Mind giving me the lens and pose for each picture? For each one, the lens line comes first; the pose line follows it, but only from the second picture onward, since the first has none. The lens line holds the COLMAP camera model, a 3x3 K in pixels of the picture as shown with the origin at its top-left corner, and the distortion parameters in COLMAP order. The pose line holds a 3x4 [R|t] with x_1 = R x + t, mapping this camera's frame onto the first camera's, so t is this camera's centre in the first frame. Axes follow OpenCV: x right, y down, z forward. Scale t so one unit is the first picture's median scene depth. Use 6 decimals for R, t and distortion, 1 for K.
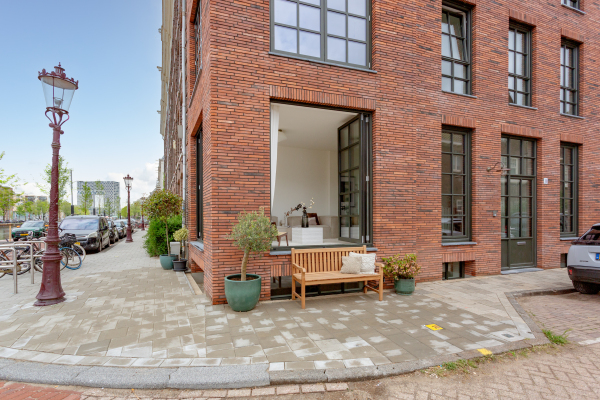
lens RADIAL K [[288.0, 0, 311.8], [0, 288.0, 213.4], [0, 0, 1]] dist [0.005602, 0.000942]
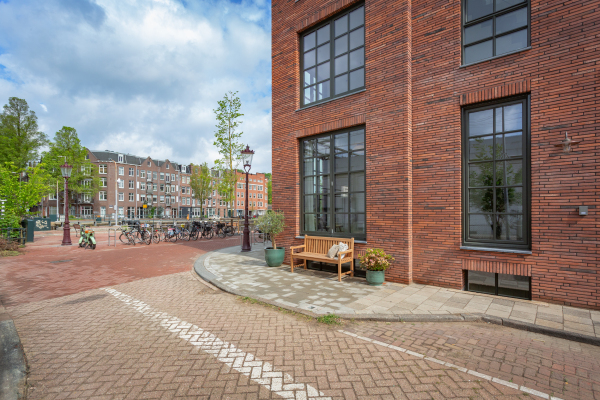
lens RADIAL K [[288.0, 0, 300.7], [0, 288.0, 204.9], [0, 0, 1]] dist [0.005602, 0.000942]
pose [[0.513295, -0.022207, -0.857925, 1.373672], [0.004853, 0.999724, -0.022974, -0.001224], [0.858198, 0.007629, 0.513262, 0.236802]]
